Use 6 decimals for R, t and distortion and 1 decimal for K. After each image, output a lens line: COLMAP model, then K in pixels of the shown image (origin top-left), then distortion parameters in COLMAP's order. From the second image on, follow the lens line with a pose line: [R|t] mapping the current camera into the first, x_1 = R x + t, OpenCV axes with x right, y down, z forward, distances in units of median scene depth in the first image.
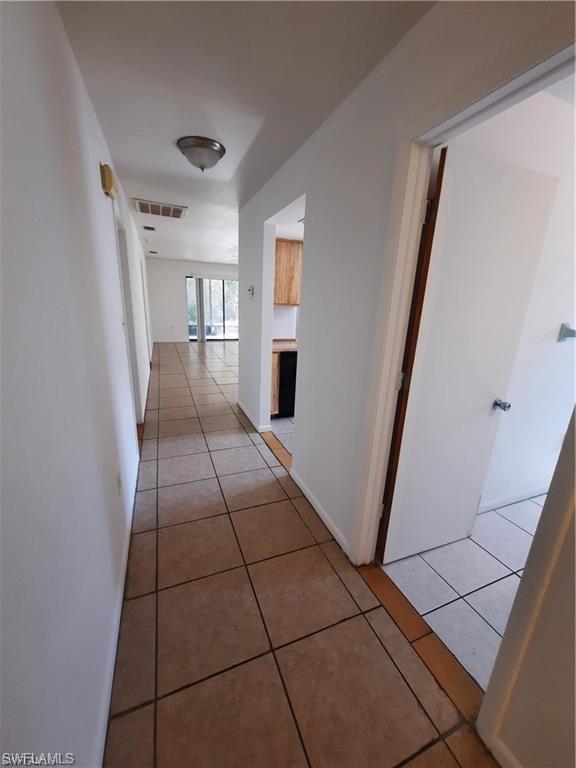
lens RADIAL K [[303.0, 0, 288.2], [0, 303.0, 380.1], [0, 0, 1]] dist [0.003810, -0.000006]
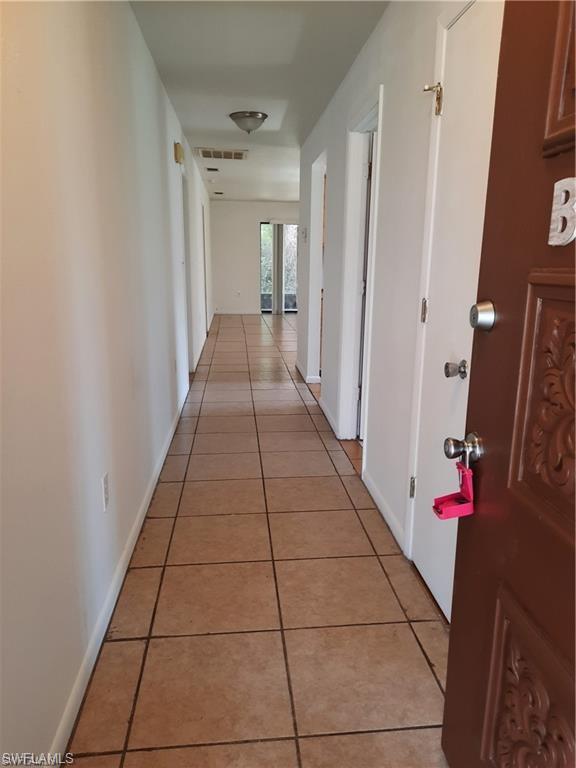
lens RADIAL K [[576.8, 0, 289.7], [0, 576.8, 384.7], [0, 0, 1]] dist [0.046250, -0.033108]
pose [[0.956521, 0.031710, -0.289935, 0.219121], [-0.045440, 0.998136, -0.040746, 0.149026], [0.288103, 0.052150, 0.956178, -0.423867]]
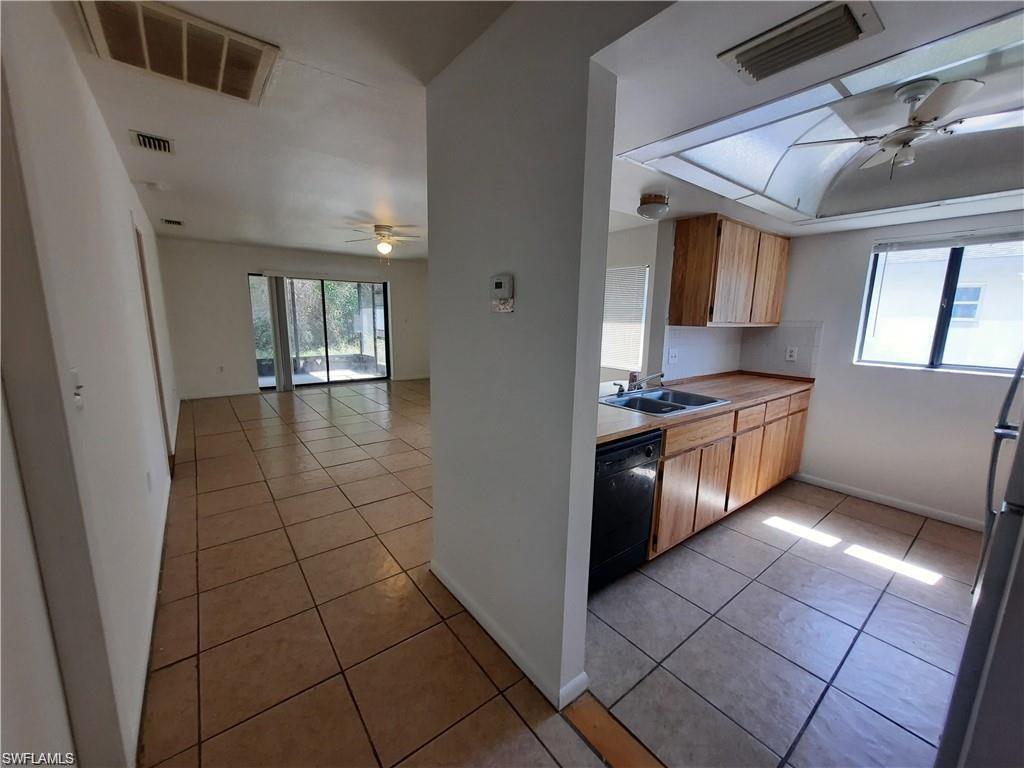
lens RADIAL K [[403.9, 0, 511.6], [0, 403.9, 385.8], [0, 0, 1]] dist [0.003810, -0.000006]
pose [[0.963165, -0.068003, 0.260171, -0.141080], [0.087291, 0.994170, -0.063299, -0.090955], [-0.254350, 0.083678, 0.963485, 0.335103]]
